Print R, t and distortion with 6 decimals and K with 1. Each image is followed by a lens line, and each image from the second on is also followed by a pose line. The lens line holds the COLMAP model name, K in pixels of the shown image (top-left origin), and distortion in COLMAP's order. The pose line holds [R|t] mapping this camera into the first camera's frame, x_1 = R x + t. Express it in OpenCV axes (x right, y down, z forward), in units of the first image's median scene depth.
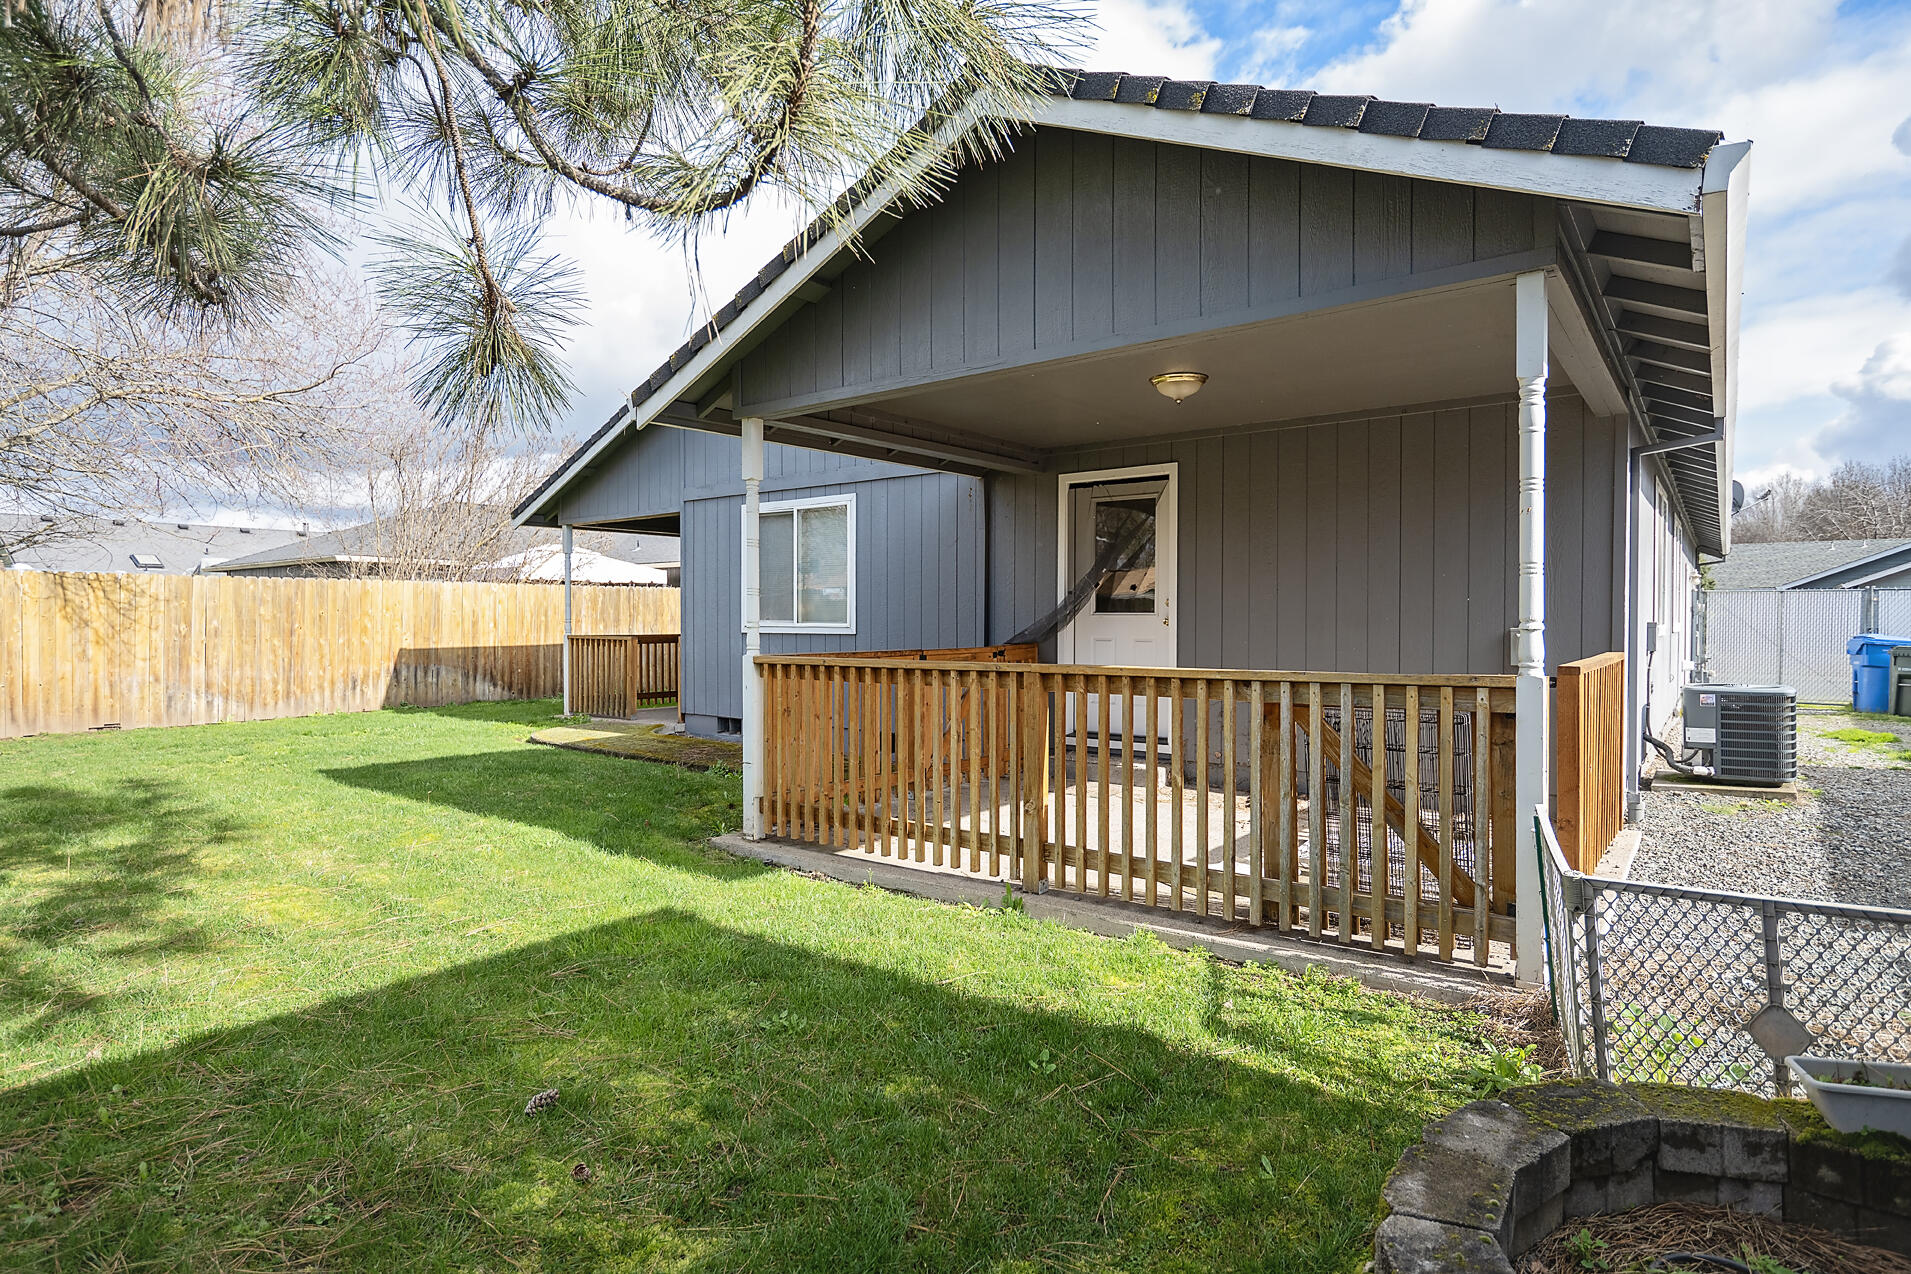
lens RADIAL K [[978.2, 0, 965.4], [0, 978.2, 643.0], [0, 0, 1]] dist [-0.004441, -0.000394]
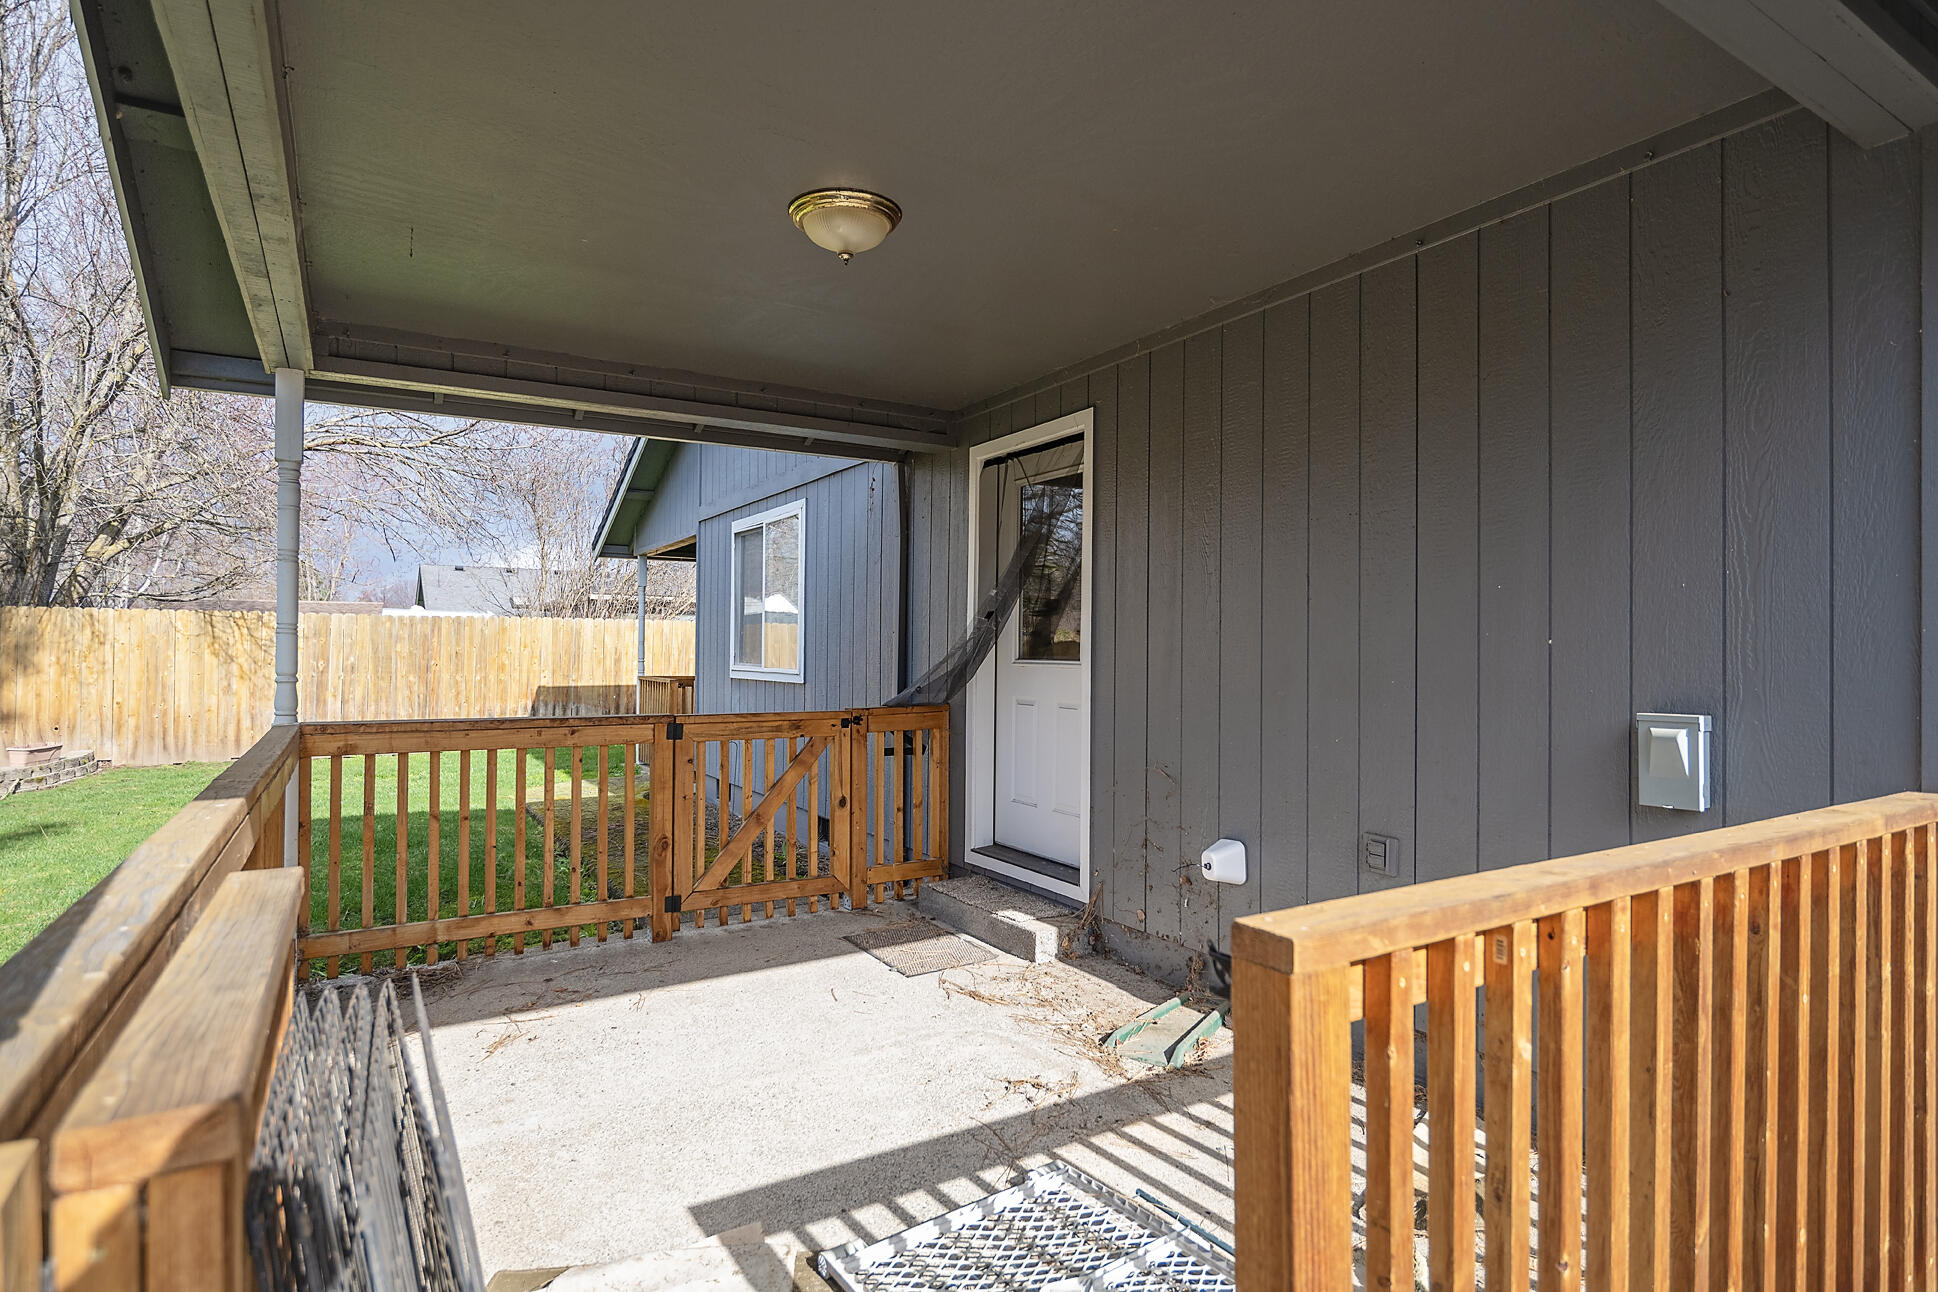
lens RADIAL K [[992.1, 0, 974.8], [0, 992.1, 646.0], [0, 0, 1]] dist [-0.004441, -0.000394]
pose [[0.934916, 0.002883, -0.354858, 0.243014], [-0.014730, 0.999420, -0.030689, -0.013425], [0.354564, 0.033919, 0.934416, 0.277432]]
